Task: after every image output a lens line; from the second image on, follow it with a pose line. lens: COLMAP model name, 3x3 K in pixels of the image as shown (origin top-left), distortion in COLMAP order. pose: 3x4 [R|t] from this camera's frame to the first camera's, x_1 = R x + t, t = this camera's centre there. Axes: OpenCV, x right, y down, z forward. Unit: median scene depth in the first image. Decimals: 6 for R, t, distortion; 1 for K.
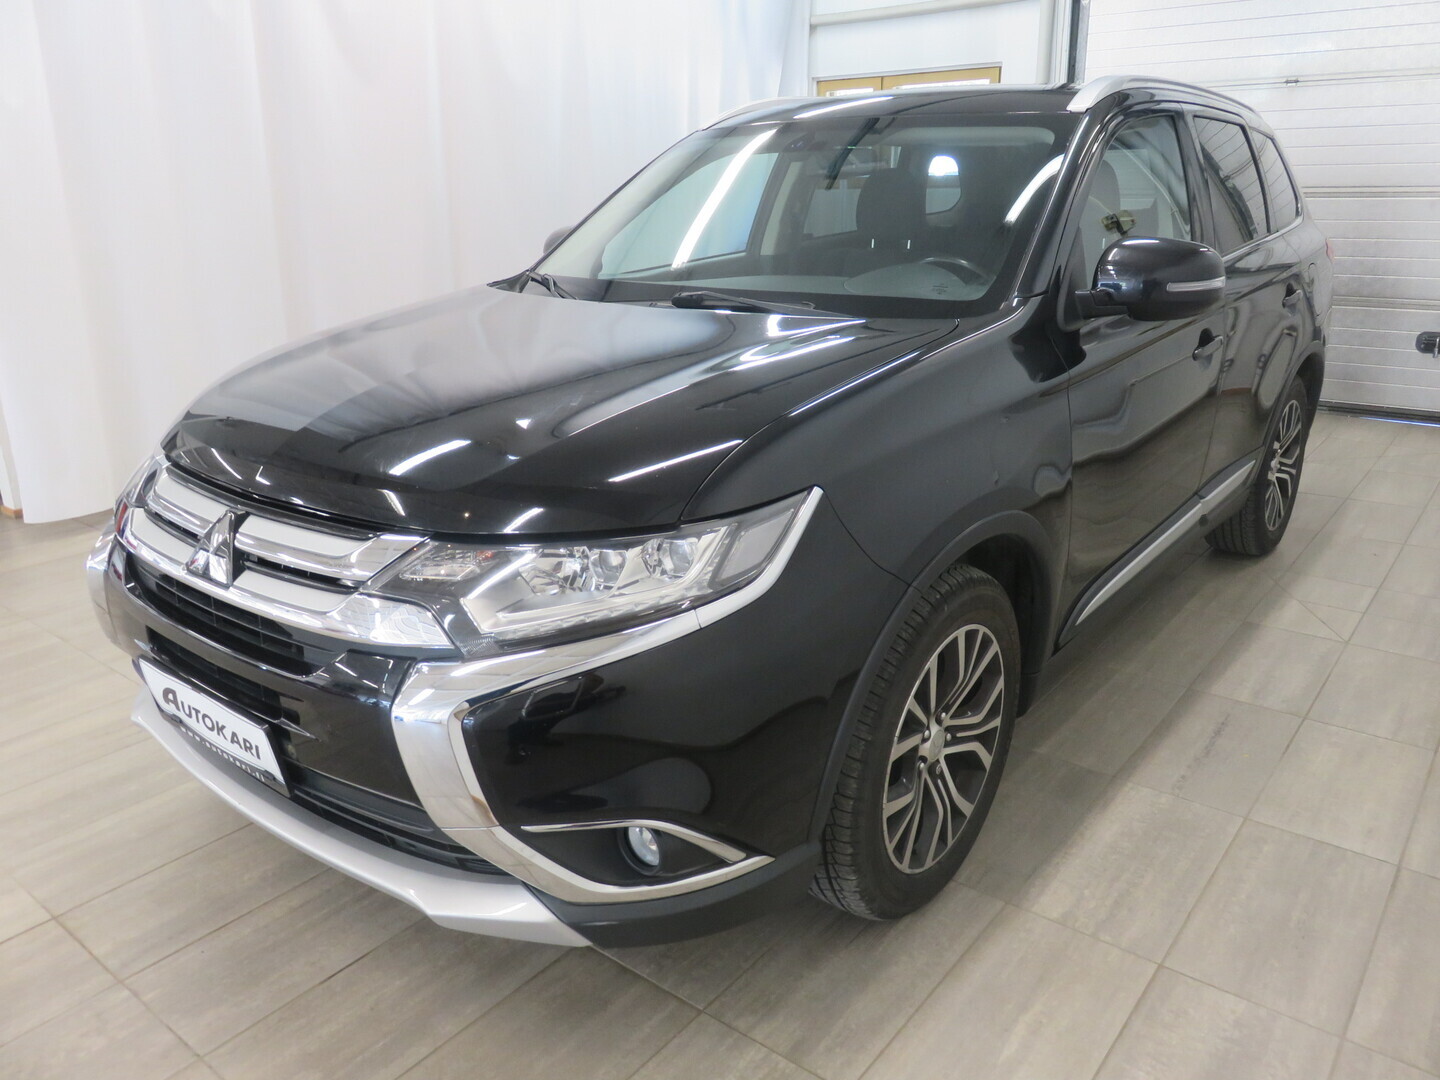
lens RADIAL K [[1064.7, 0, 724.1], [0, 1064.7, 531.8], [0, 0, 1]] dist [-0.006704, 0.001297]
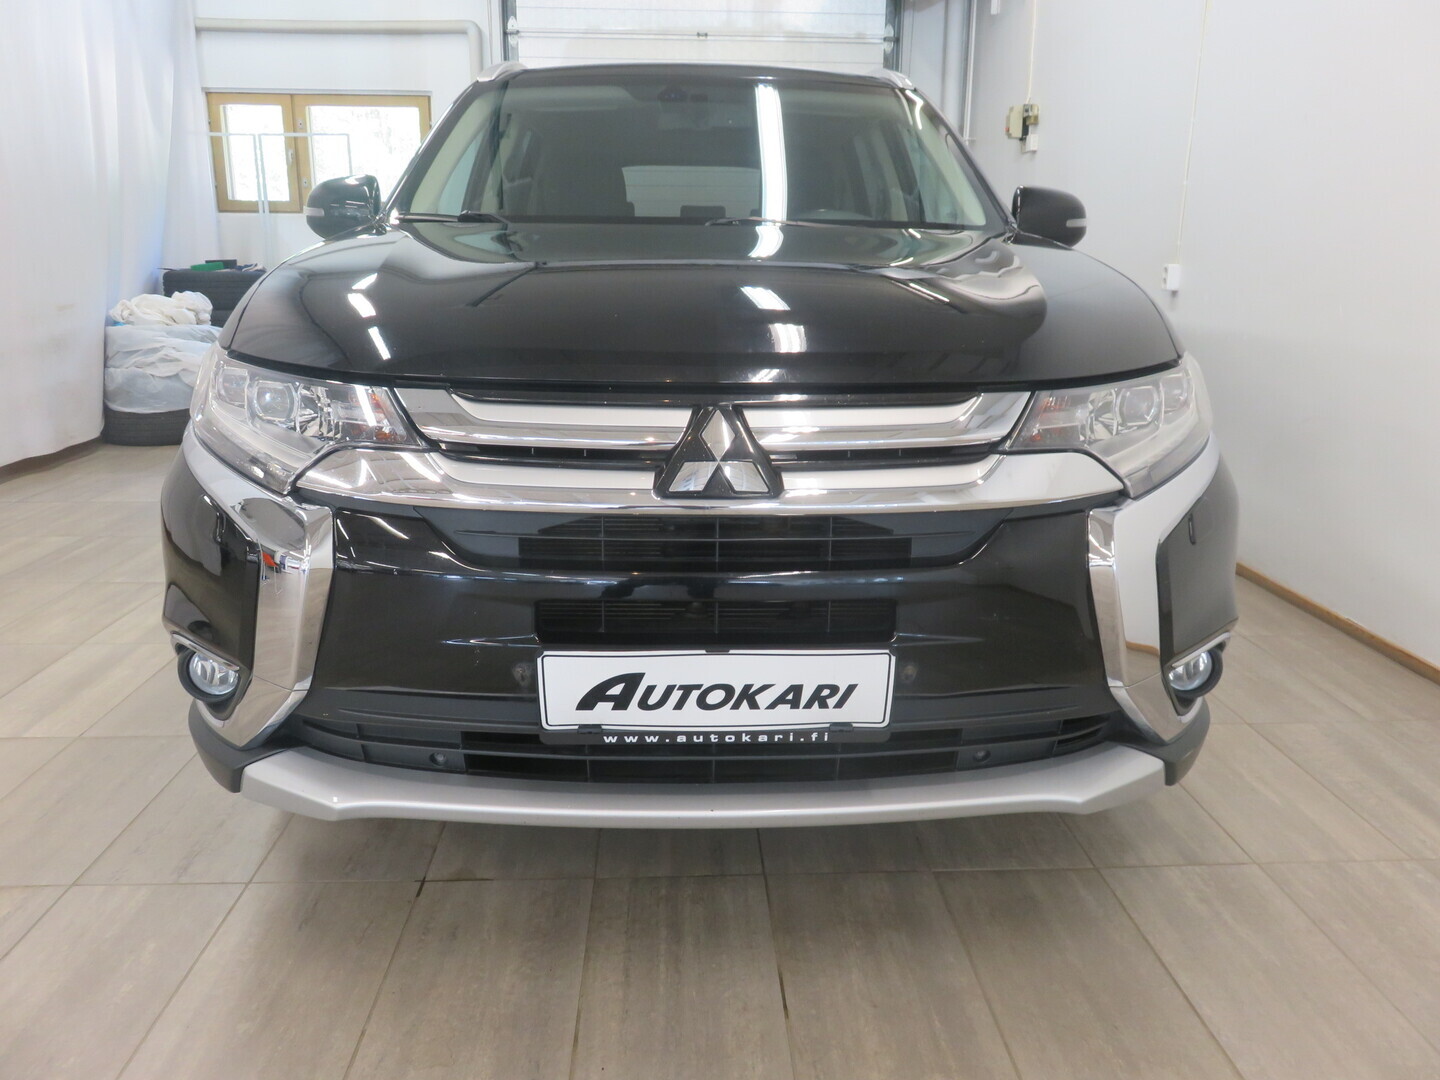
lens RADIAL K [[1064.7, 0, 724.1], [0, 1064.7, 531.8], [0, 0, 1]] dist [-0.006704, 0.001297]
pose [[0.753805, -0.139011, 0.642226, -0.884737], [0.181004, 0.983482, 0.000425, 0.063327], [-0.631677, 0.115925, 0.766515, 0.390831]]
